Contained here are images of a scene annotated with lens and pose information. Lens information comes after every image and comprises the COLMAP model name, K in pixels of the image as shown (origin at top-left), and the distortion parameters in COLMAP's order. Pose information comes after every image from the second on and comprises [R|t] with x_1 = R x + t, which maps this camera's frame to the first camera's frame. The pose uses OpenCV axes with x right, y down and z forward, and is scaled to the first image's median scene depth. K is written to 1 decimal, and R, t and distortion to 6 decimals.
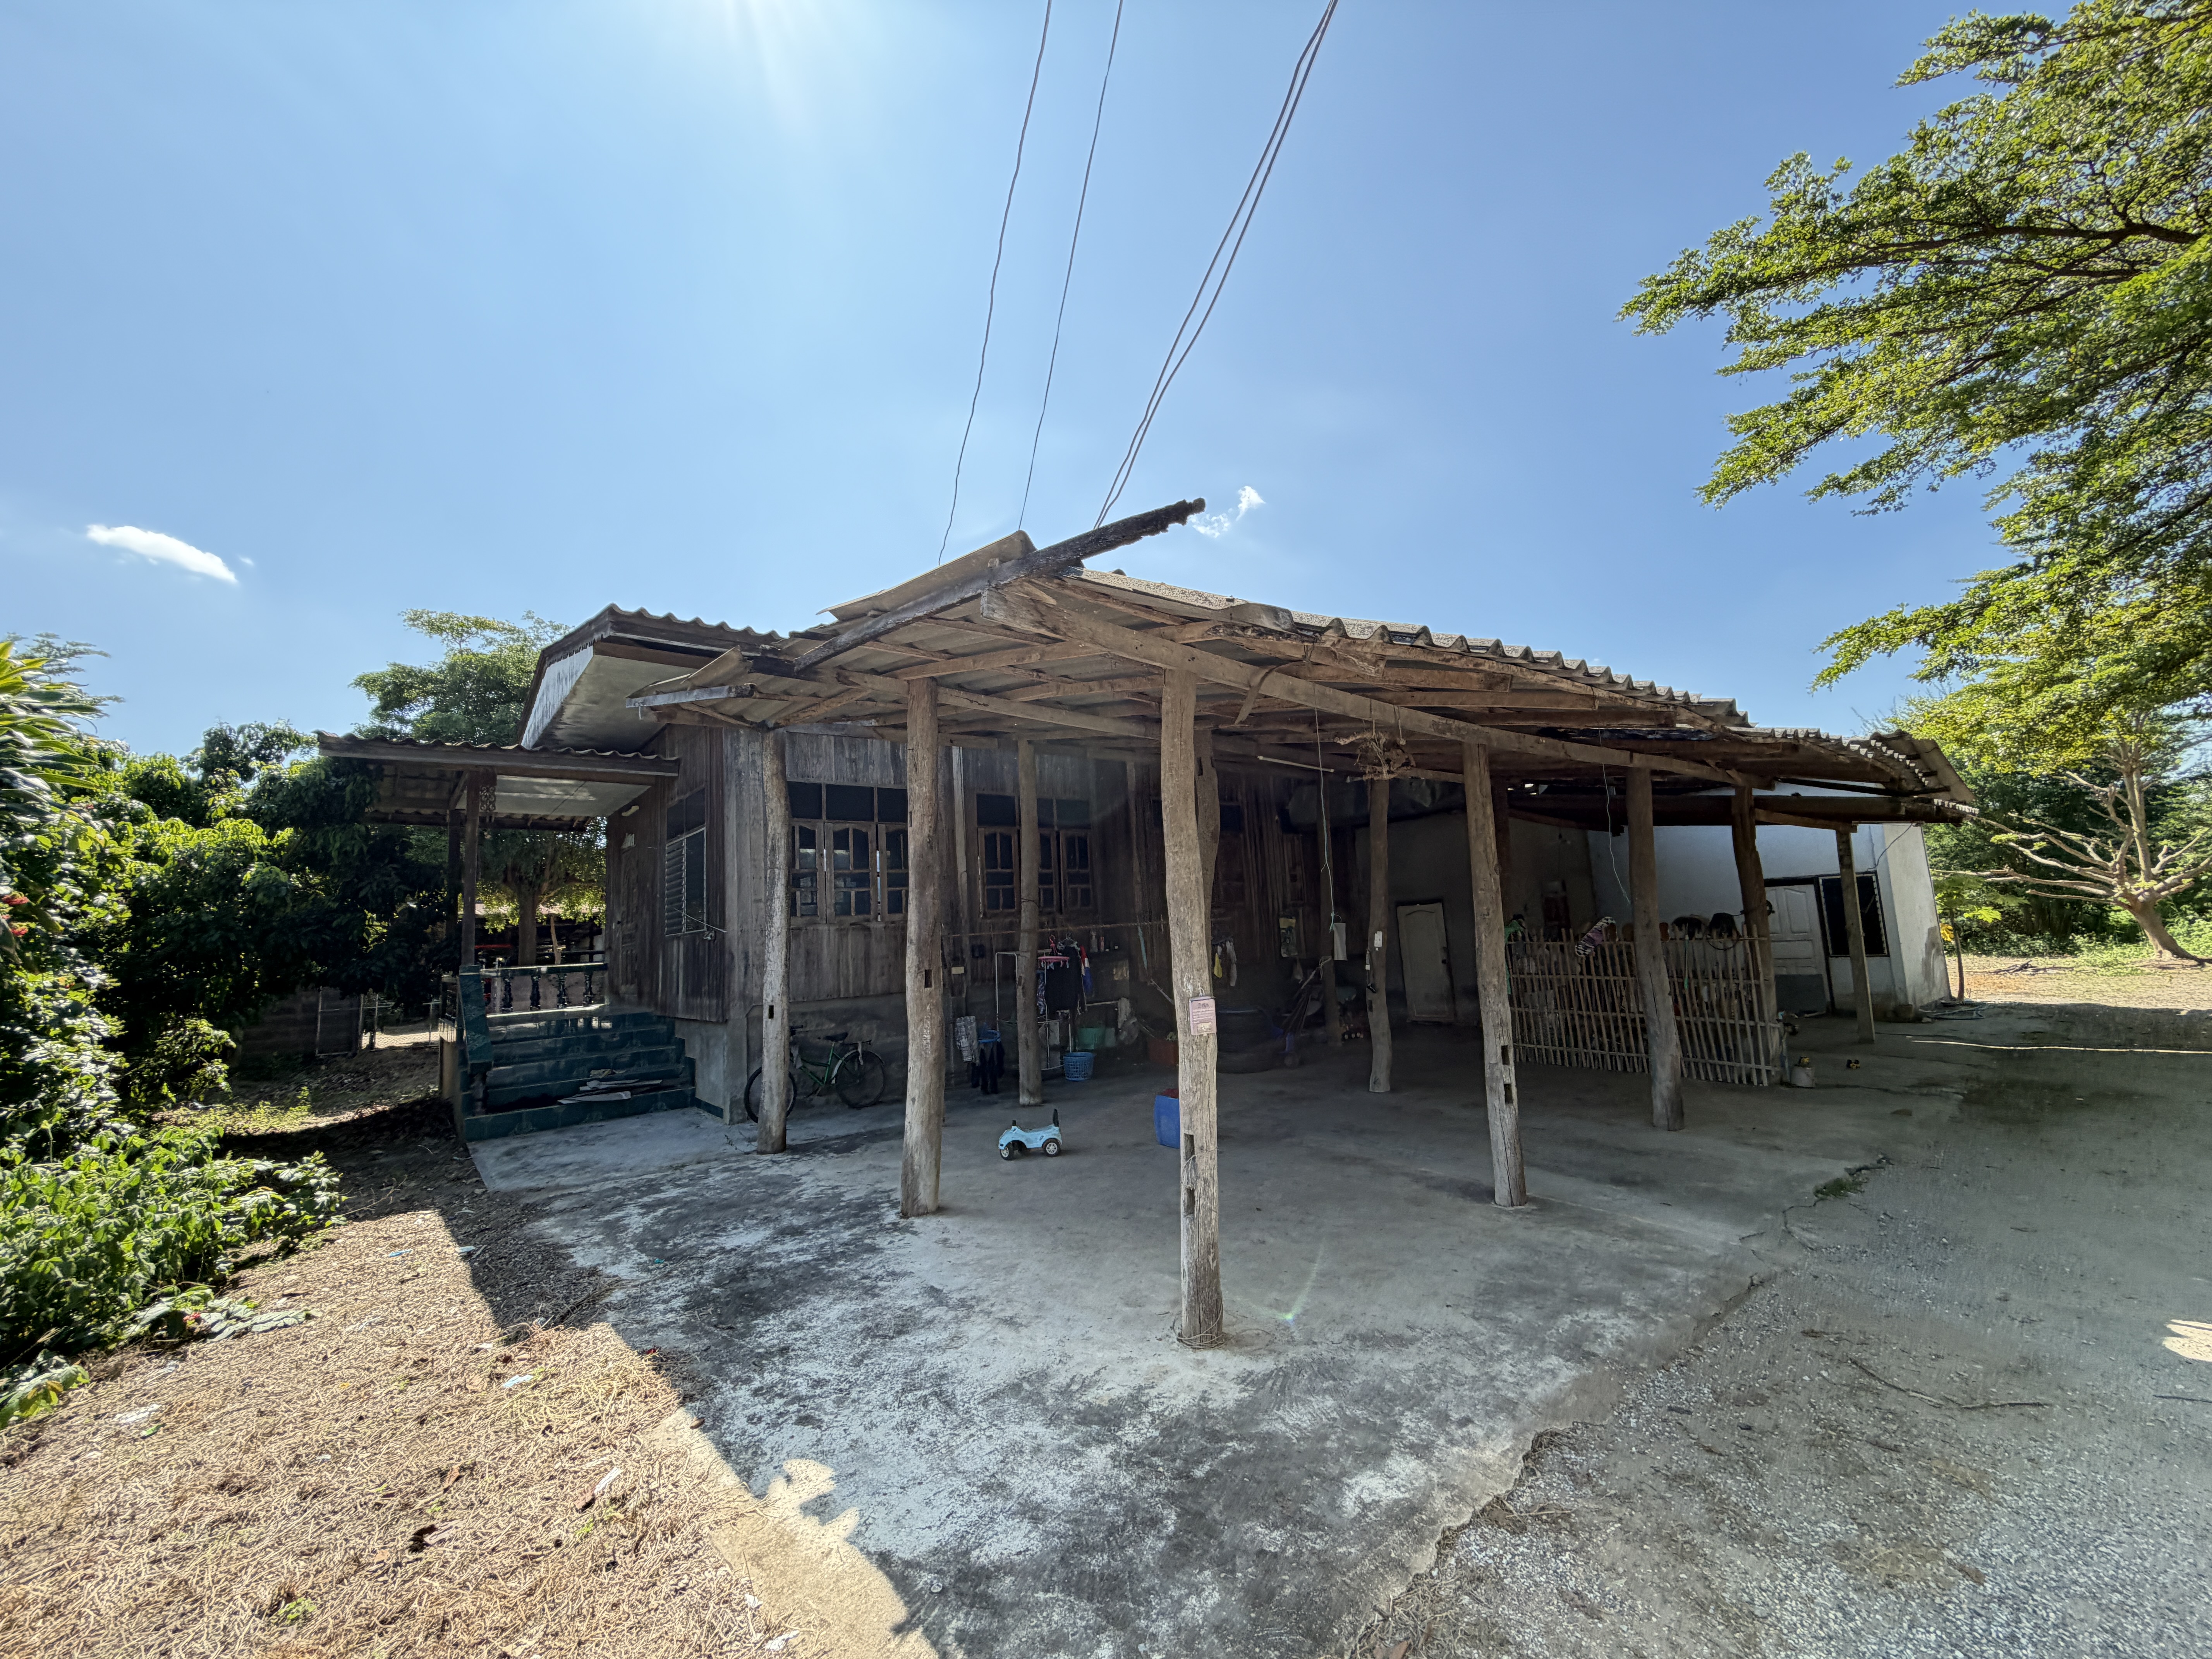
lens RADIAL K [[914.9, 0, 1106.0], [0, 914.9, 829.5], [0, 0, 1]] dist [0.011033, 0.000000]
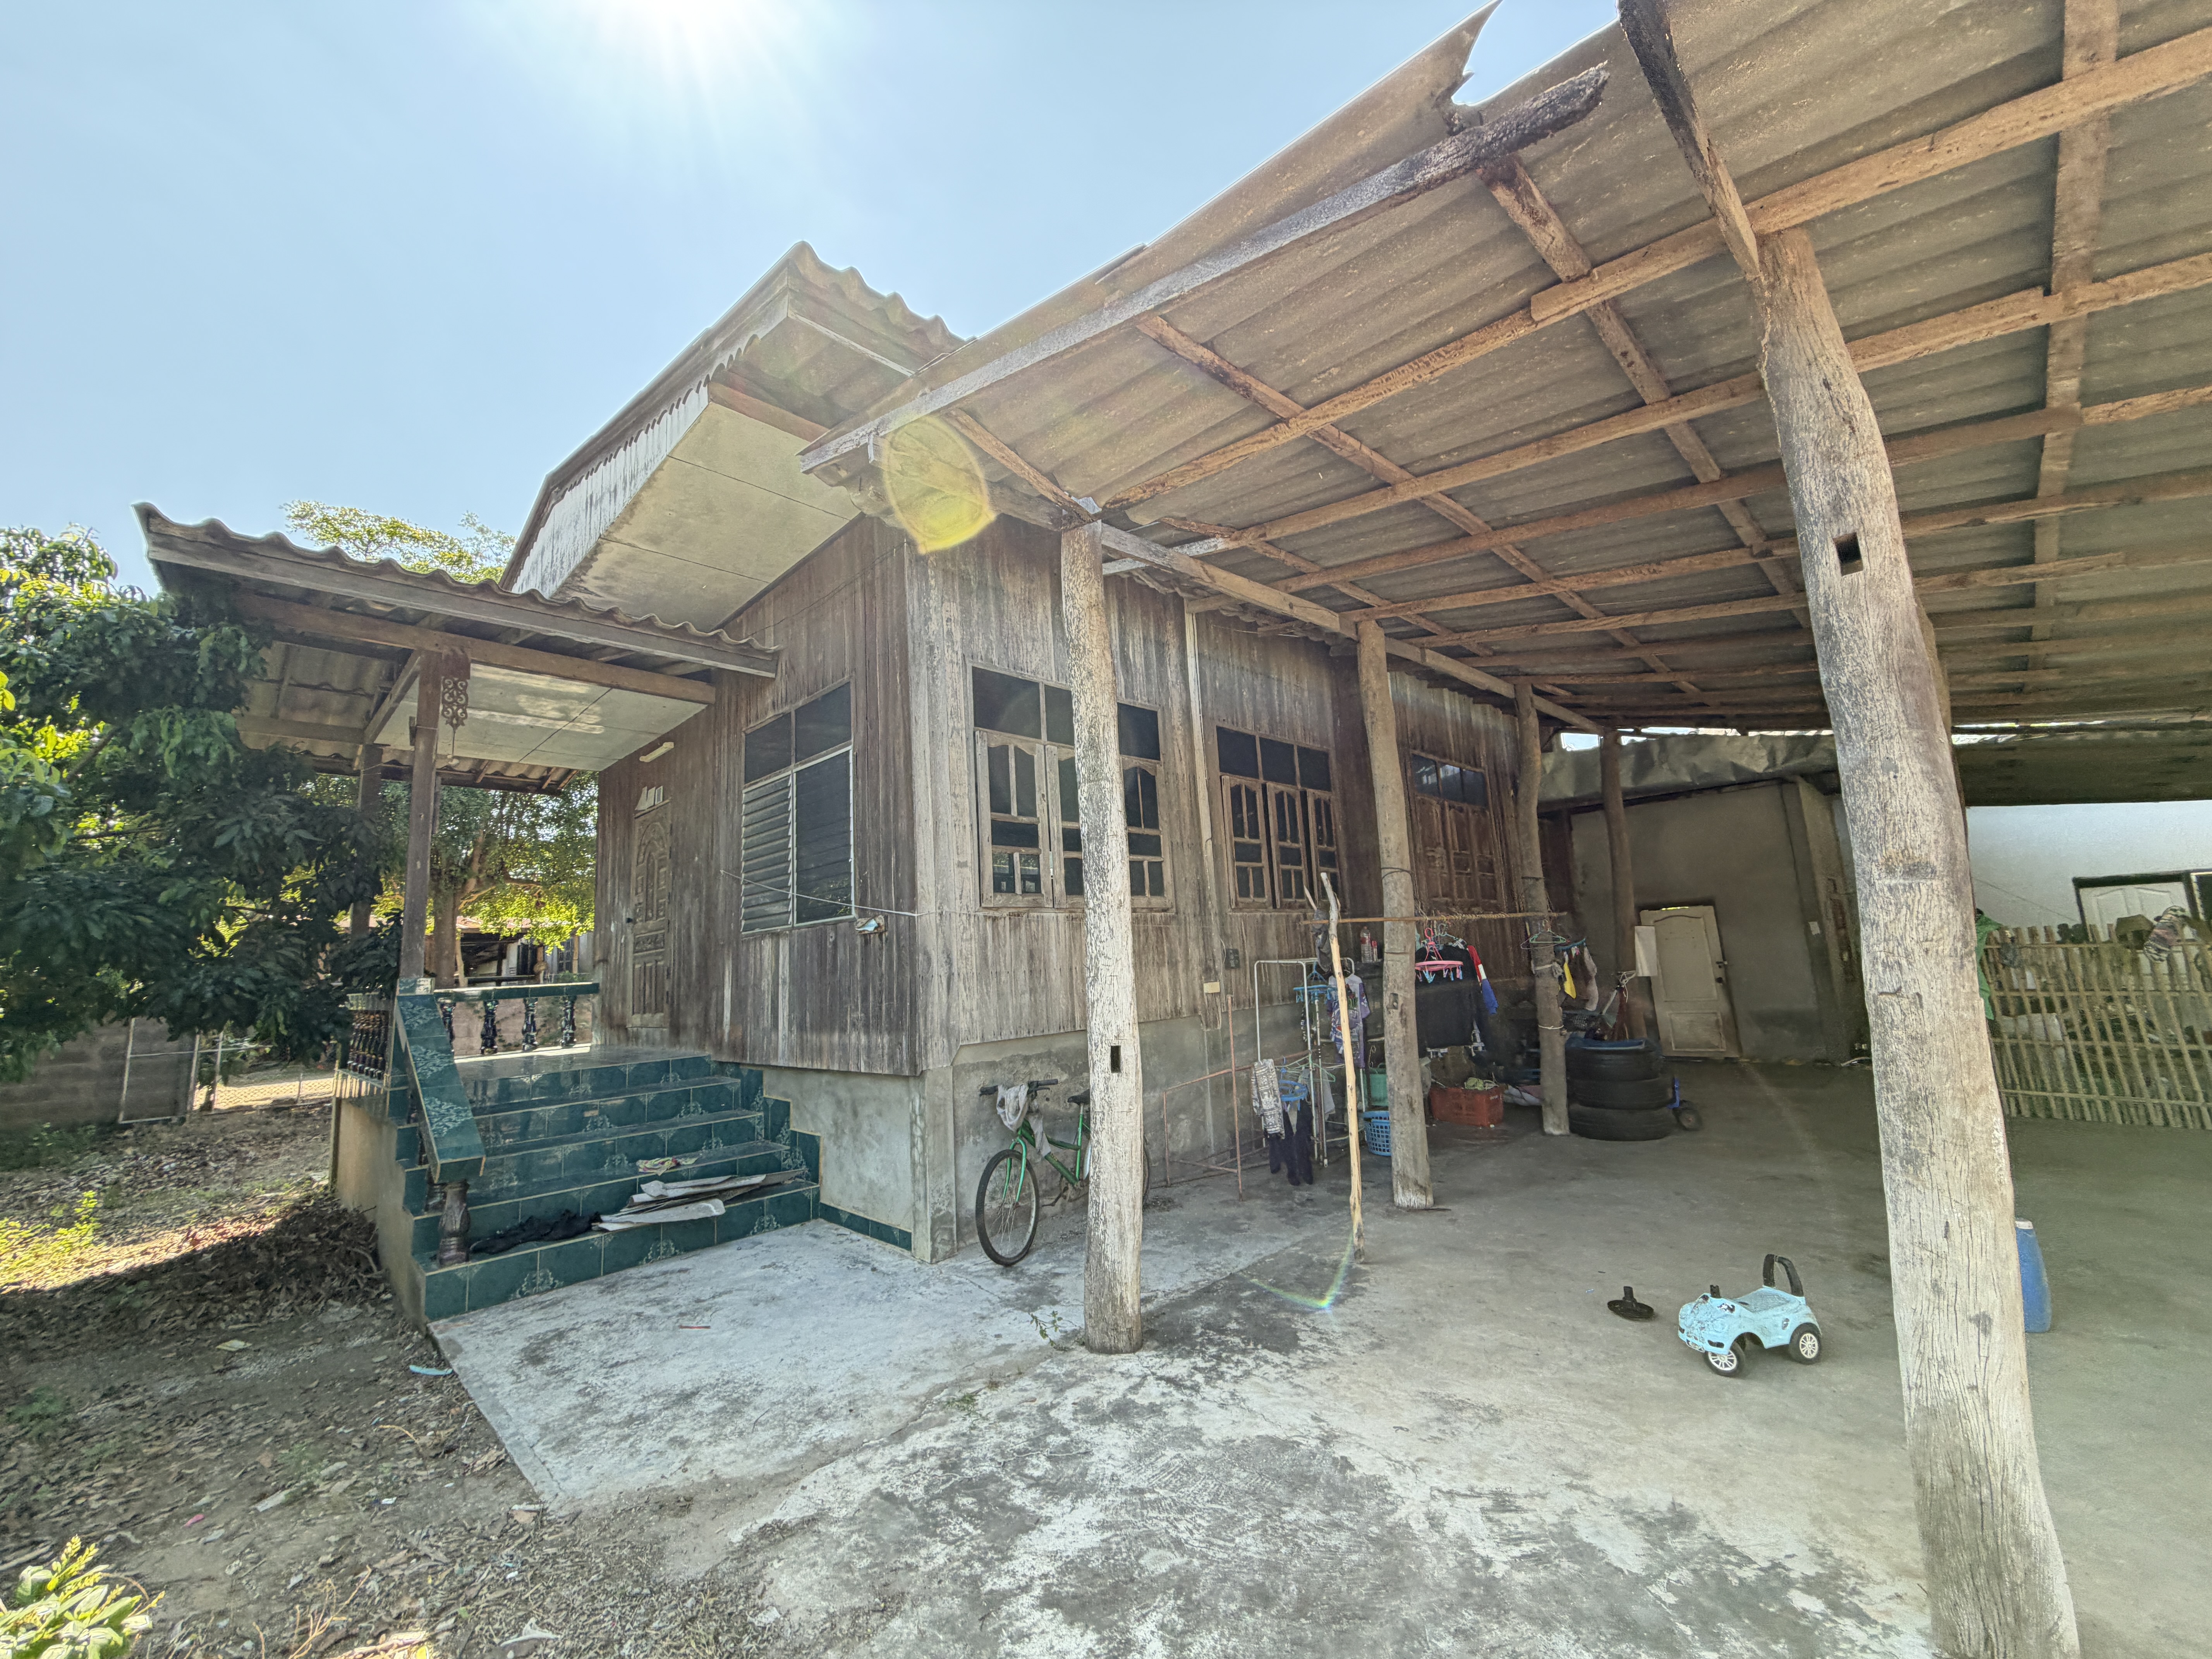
lens RADIAL K [[893.6, 0, 1106.0], [0, 893.6, 829.5], [0, 0, 1]] dist [-0.000018, 0.000602]
pose [[0.993354, 0.018151, 0.113660, -0.320435], [-0.013571, 0.999069, -0.040940, 0.070475], [-0.114297, 0.039126, 0.992676, 0.382969]]
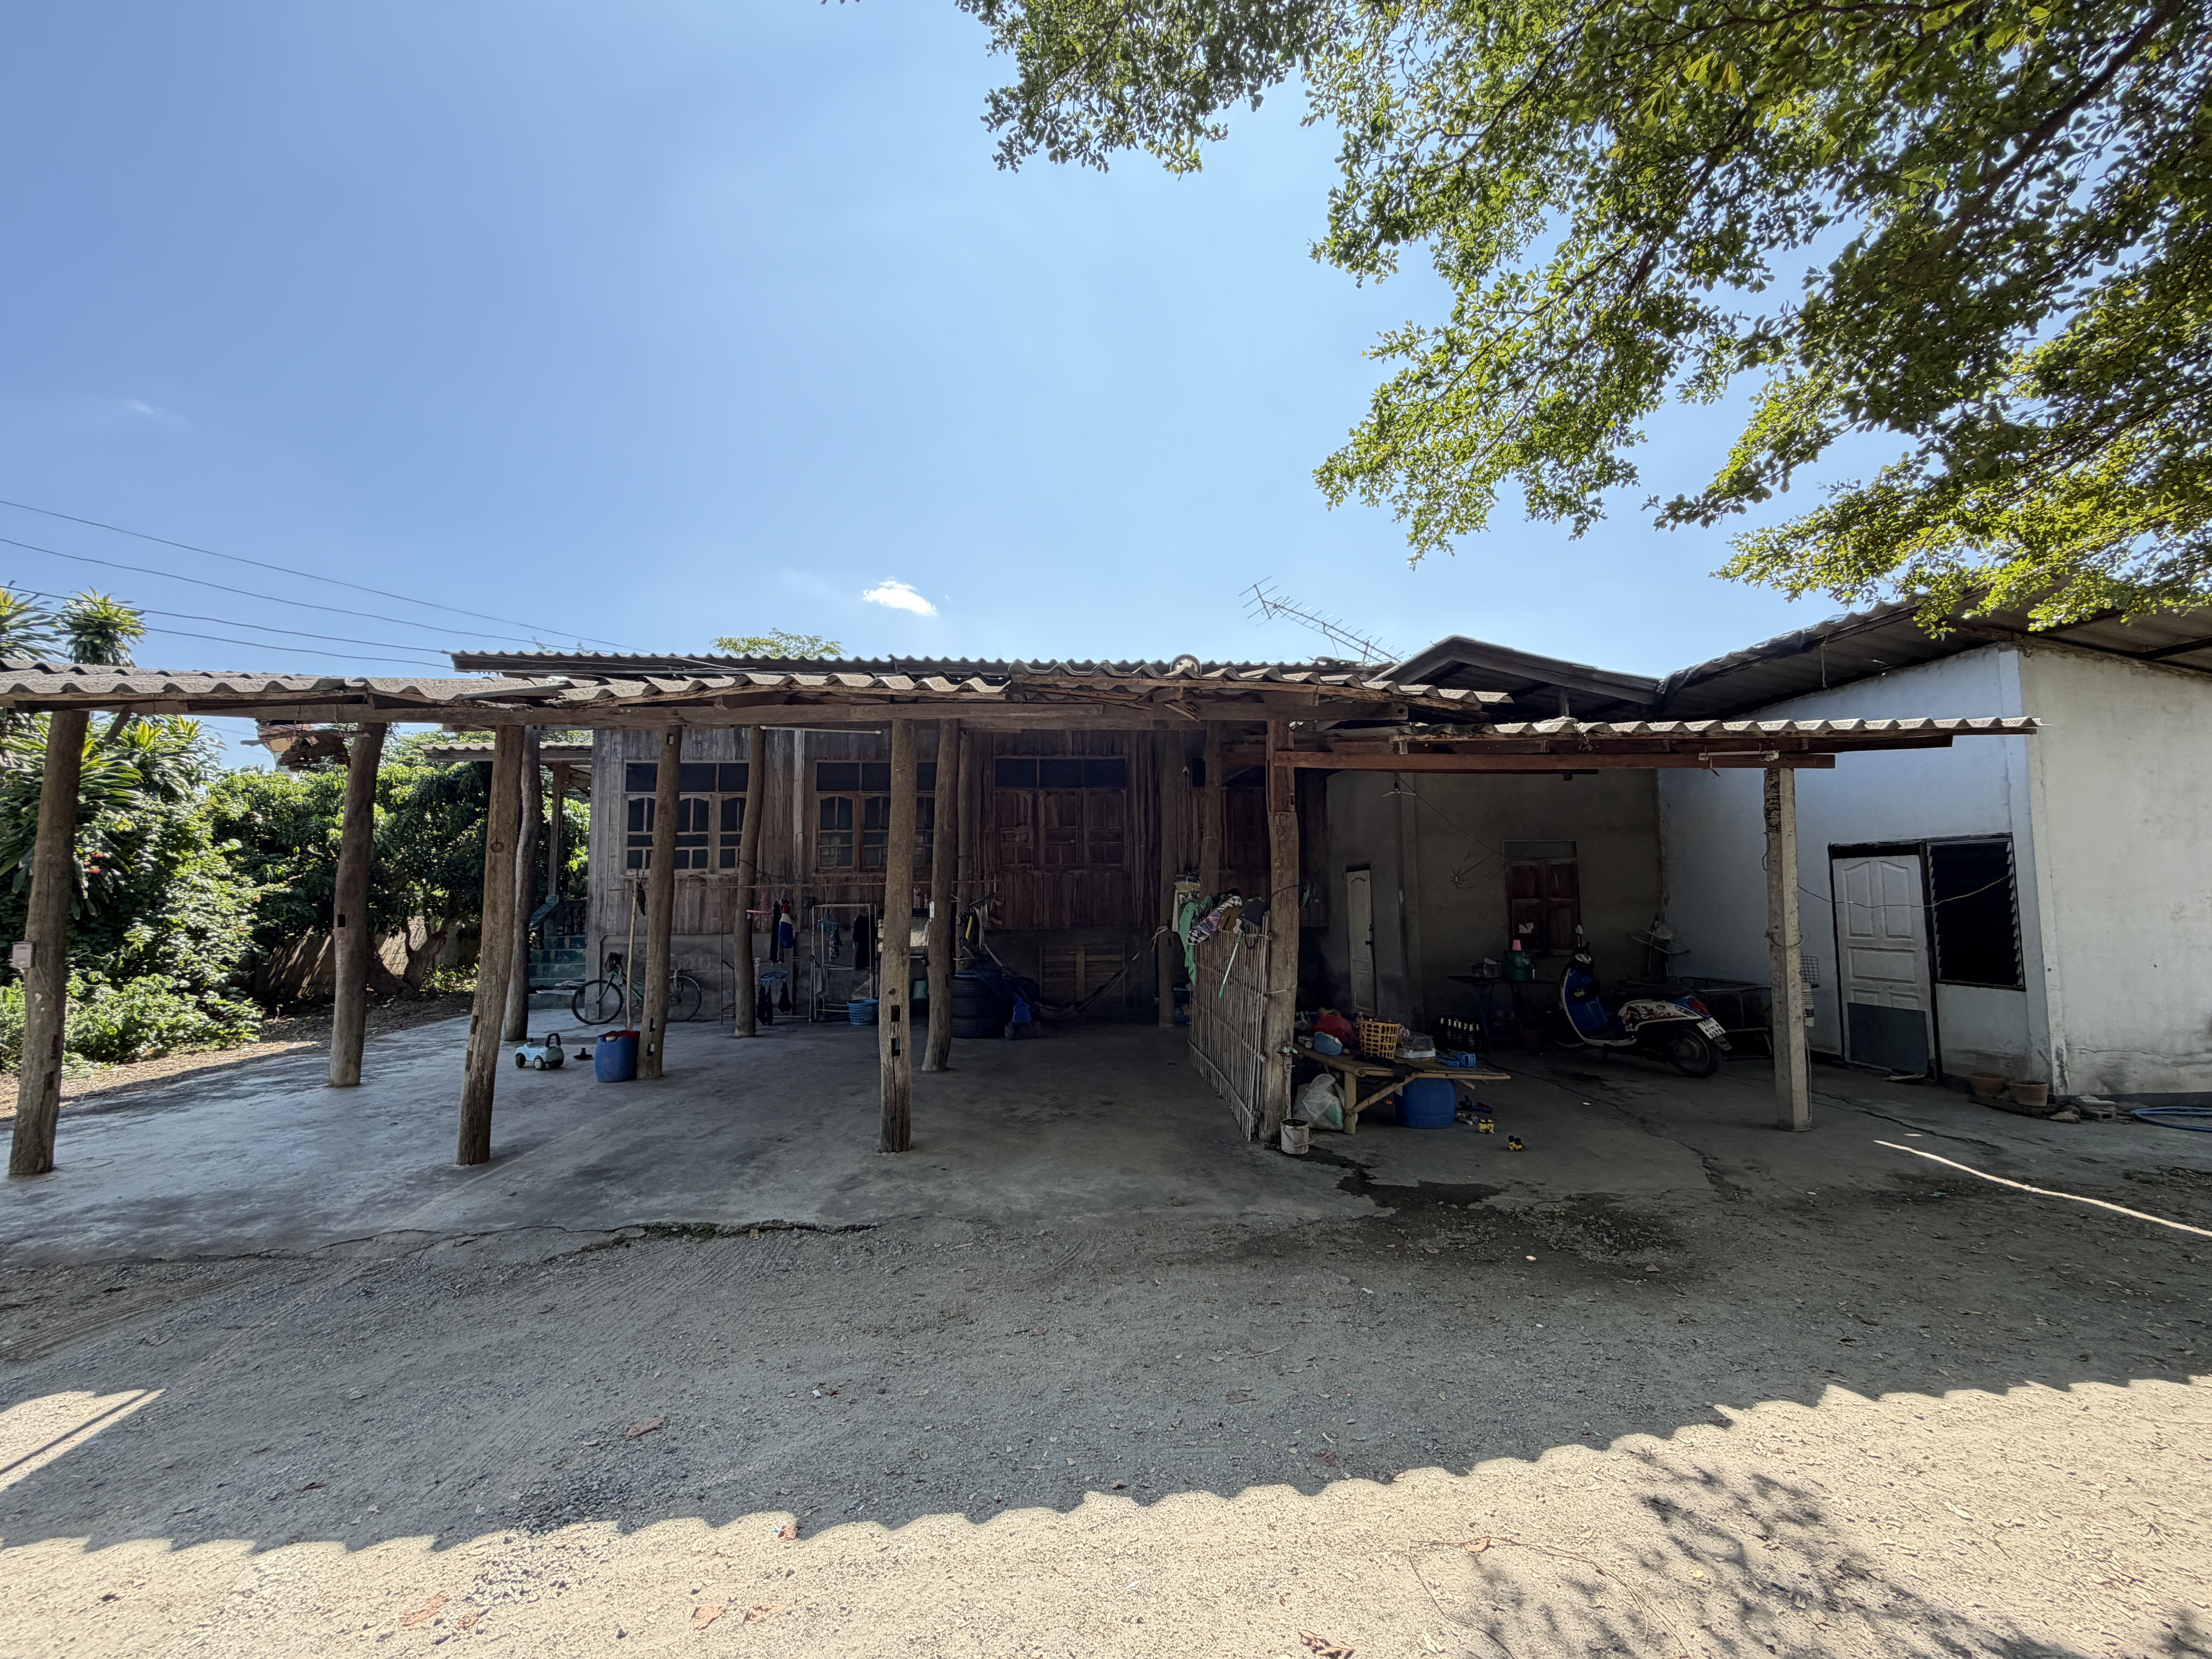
lens RADIAL K [[889.3, 0, 1106.0], [0, 889.3, 829.5], [0, 0, 1]] dist [-0.002453, -0.000140]
pose [[0.811685, 0.002804, -0.584089, 0.869792], [0.033522, 0.998117, 0.051376, -0.002609], [0.583133, -0.061281, 0.810062, 0.327010]]
